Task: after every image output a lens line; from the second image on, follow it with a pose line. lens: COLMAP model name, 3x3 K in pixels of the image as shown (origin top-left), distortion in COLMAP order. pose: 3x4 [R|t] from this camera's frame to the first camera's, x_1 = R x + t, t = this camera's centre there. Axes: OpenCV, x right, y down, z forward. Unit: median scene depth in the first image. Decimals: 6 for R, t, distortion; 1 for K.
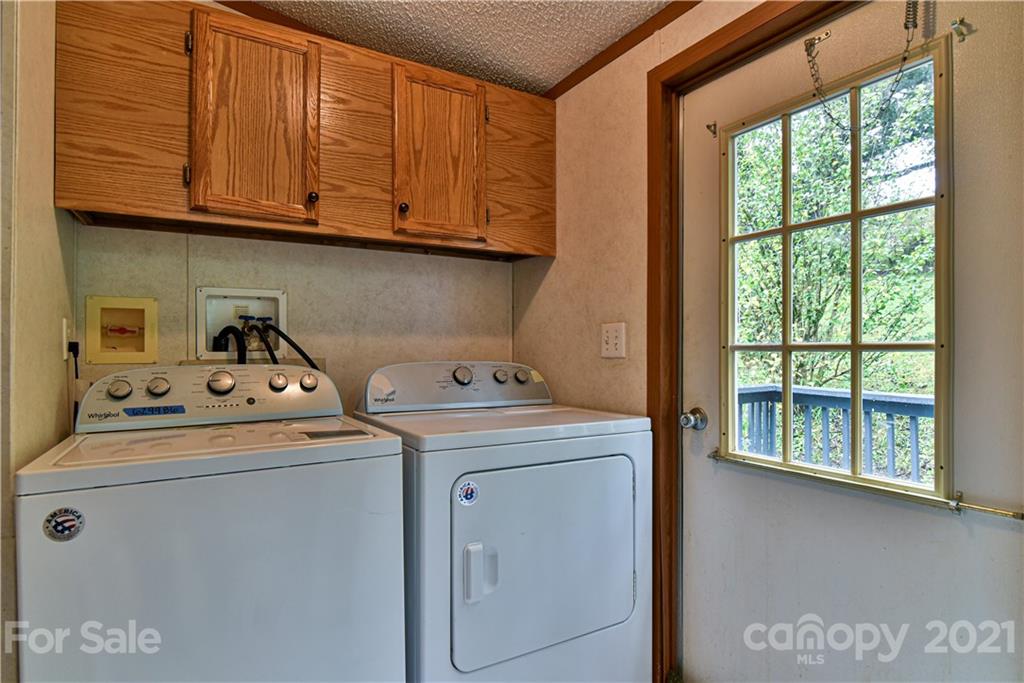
lens RADIAL K [[550.8, 0, 510.9], [0, 550.8, 347.9], [0, 0, 1]] dist [-0.030769, -0.000209]
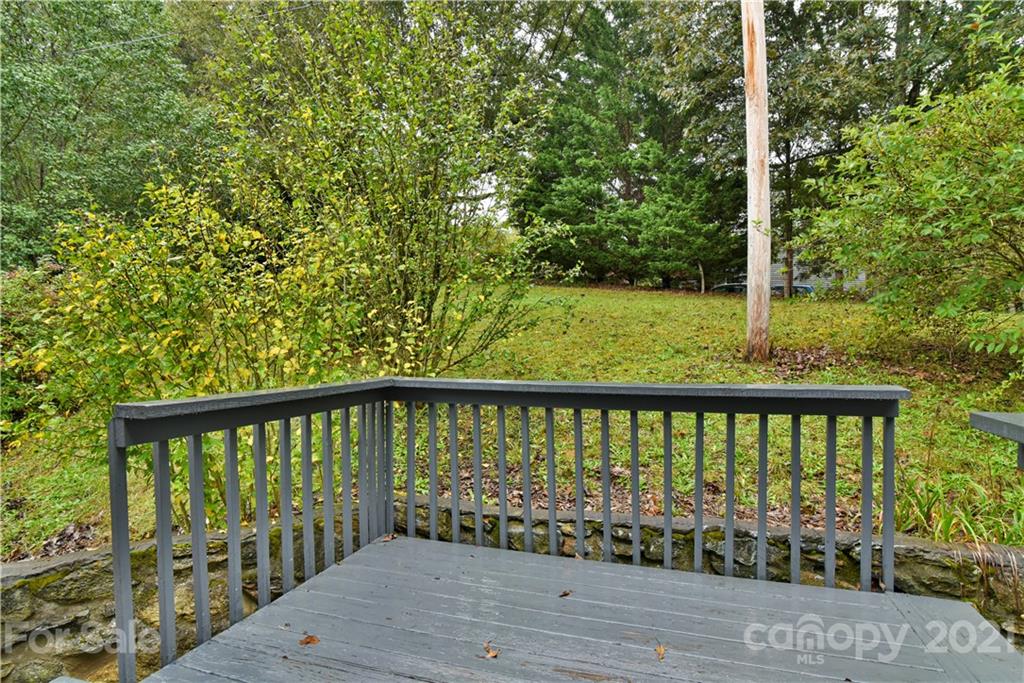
lens RADIAL K [[550.0, 0, 512.0], [0, 550.0, 341.5], [0, 0, 1]] dist [0.000460, 0.000008]
pose [[0.772579, -0.003163, 0.634910, 0.112402], [0.009706, 0.999930, -0.006830, 0.020834], [-0.634844, 0.011439, 0.772556, 0.266472]]
